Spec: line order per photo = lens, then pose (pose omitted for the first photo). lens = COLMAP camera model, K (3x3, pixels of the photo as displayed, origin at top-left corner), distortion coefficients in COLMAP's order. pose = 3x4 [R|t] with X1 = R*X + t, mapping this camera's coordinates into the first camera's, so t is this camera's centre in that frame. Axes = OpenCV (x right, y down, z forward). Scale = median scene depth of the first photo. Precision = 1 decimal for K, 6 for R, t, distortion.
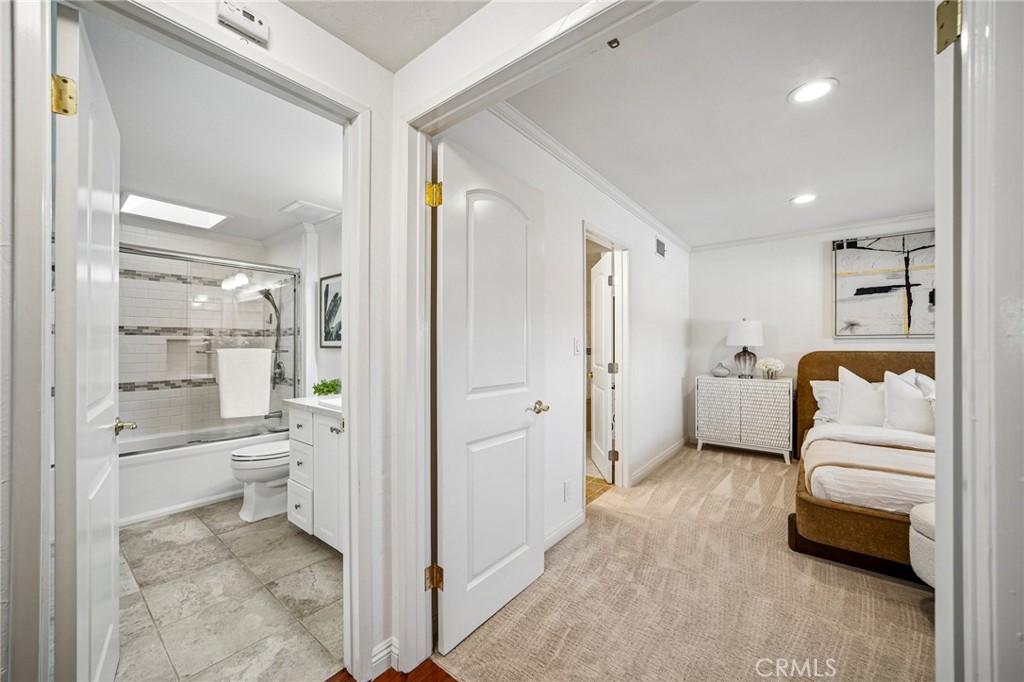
lens RADIAL K [[389.2, 0, 506.0], [0, 389.2, 343.8], [0, 0, 1]] dist [-0.001663, 0.000220]
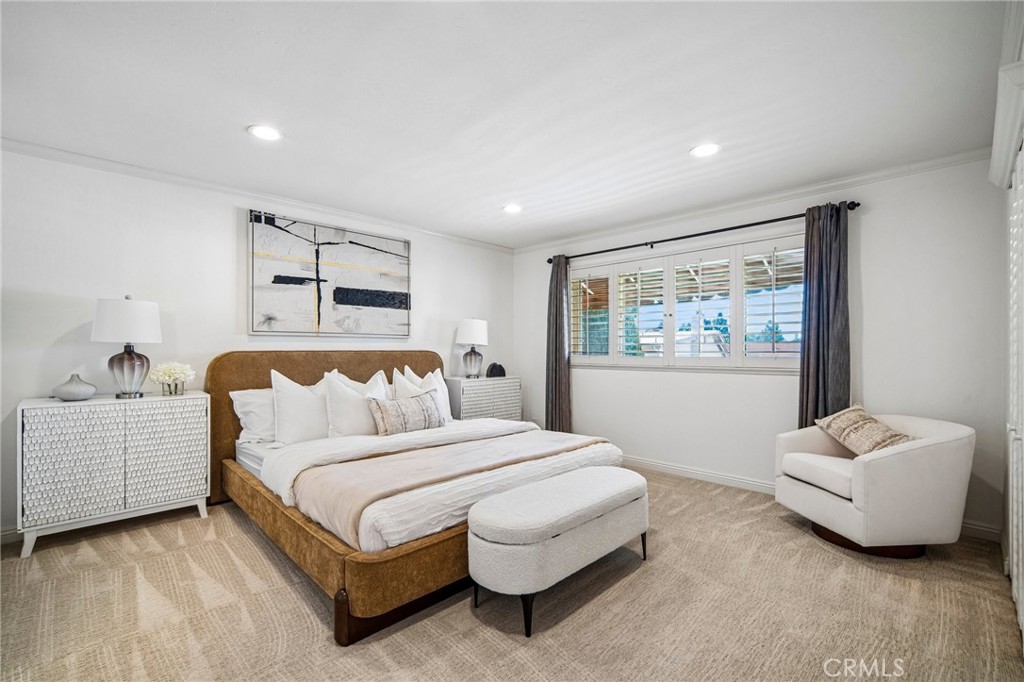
lens RADIAL K [[454.4, 0, 511.3], [0, 454.4, 351.1], [0, 0, 1]] dist [-0.003548, 0.003967]
pose [[0.119799, -0.004217, 0.992789, 0.001520], [-0.005139, 0.999975, 0.004867, 0.013055], [-0.992785, -0.005685, 0.119774, 0.404261]]
